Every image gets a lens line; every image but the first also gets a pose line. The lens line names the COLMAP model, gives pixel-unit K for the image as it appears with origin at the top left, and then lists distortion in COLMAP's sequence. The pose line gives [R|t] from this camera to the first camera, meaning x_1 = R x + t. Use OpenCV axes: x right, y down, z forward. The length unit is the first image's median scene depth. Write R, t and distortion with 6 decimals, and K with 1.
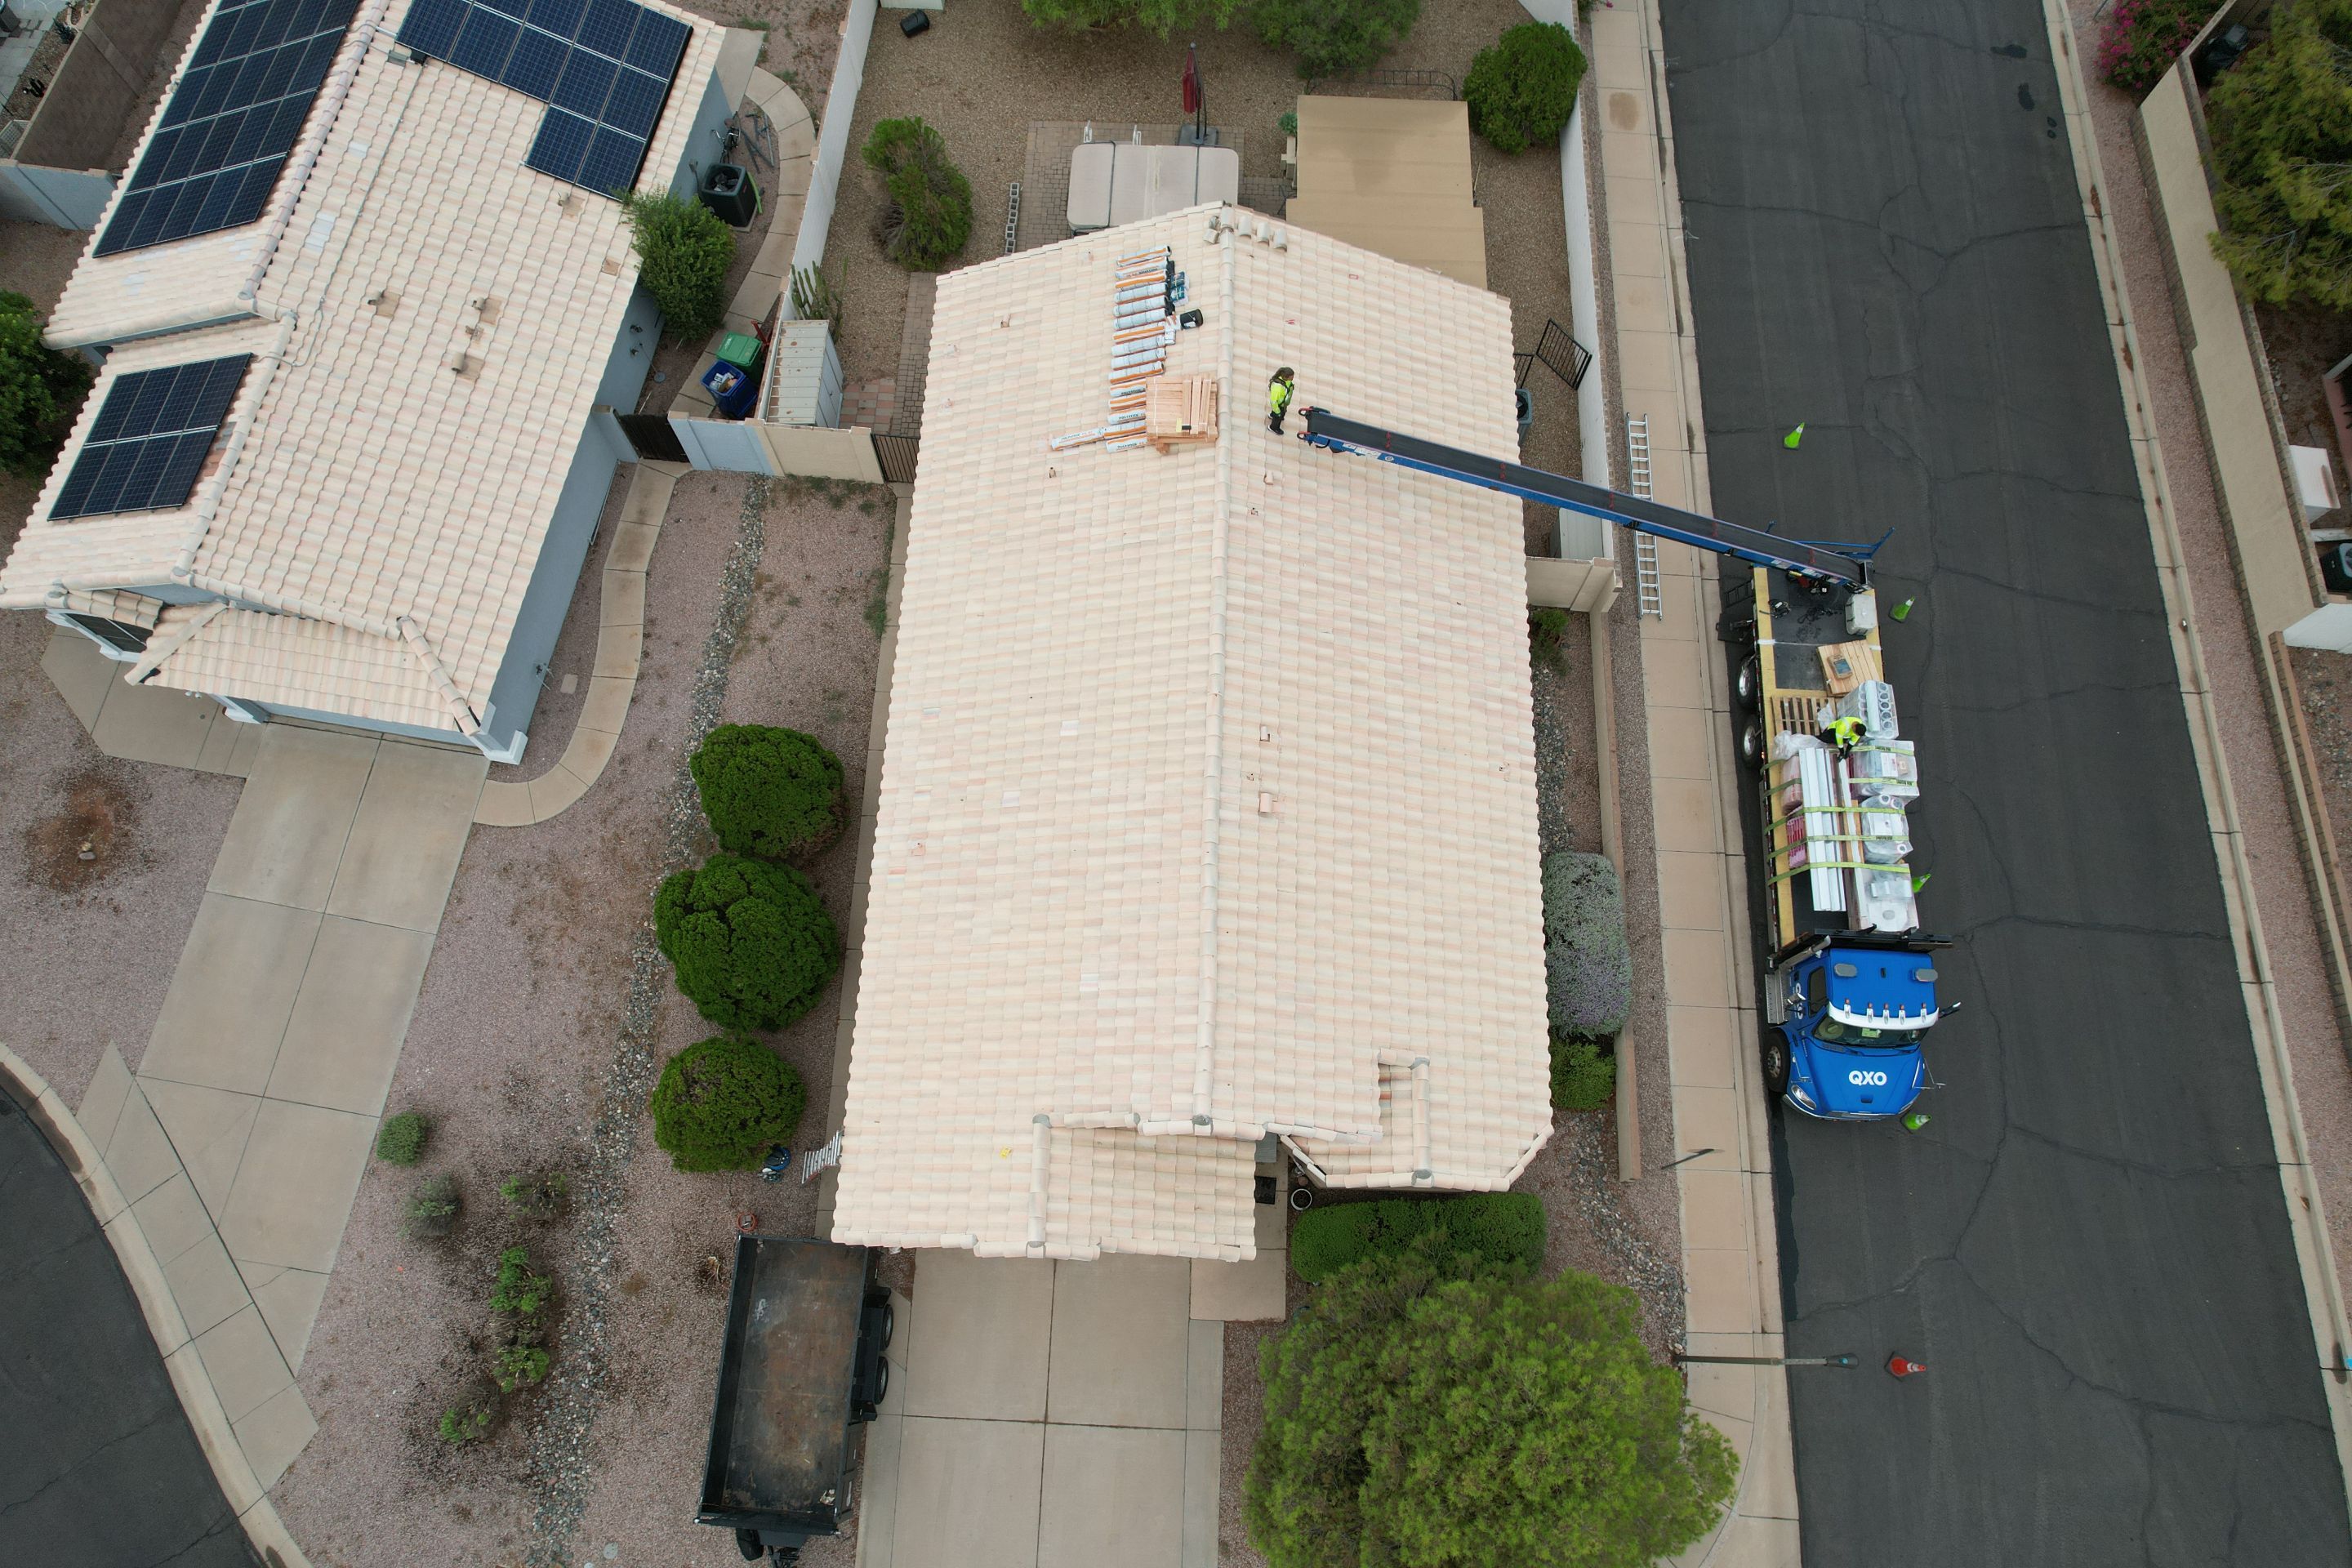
lens RADIAL K [[1496.2, 0, 1175.2], [0, 1496.2, 794.5], [0, 0, 1]] dist [-0.072463, 0.064528]
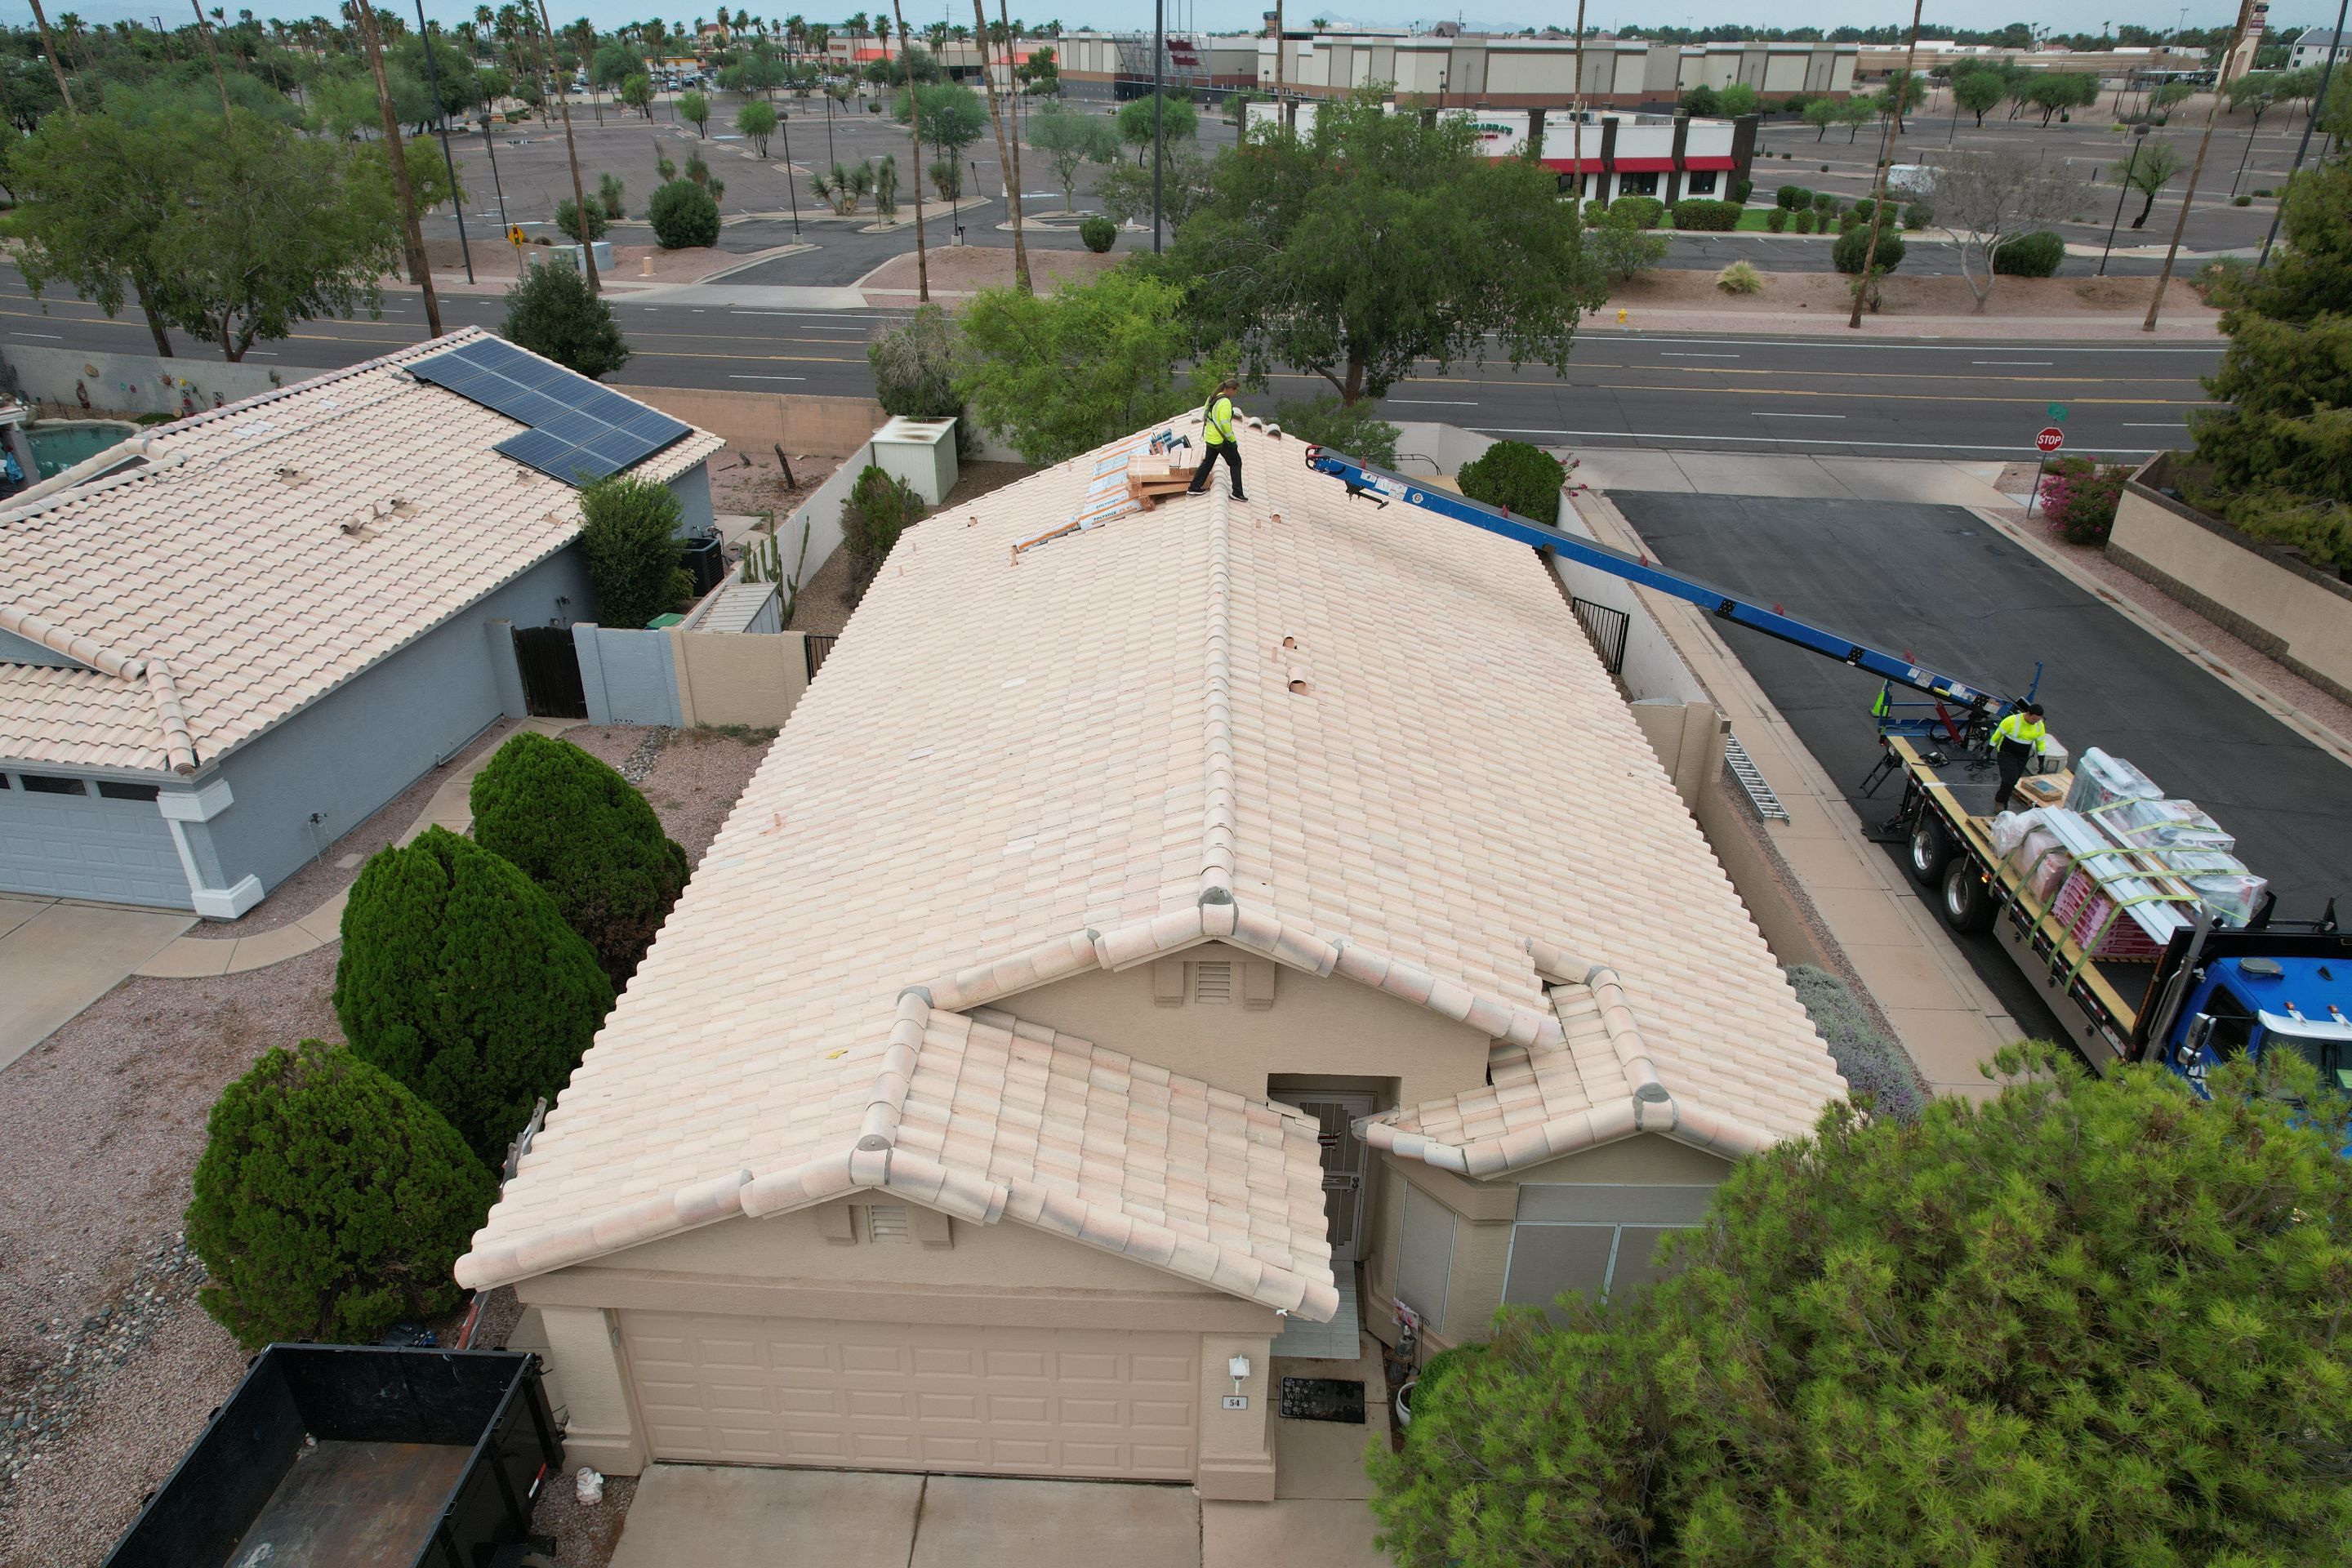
lens RADIAL K [[1496.2, 0, 1175.2], [0, 1496.2, 794.5], [0, 0, 1]] dist [-0.072463, 0.064528]
pose [[0.999936, -0.007854, 0.008168, -0.000246], [0.011299, 0.745519, -0.666389, 0.423096], [-0.000855, 0.666438, 0.745560, 0.454220]]
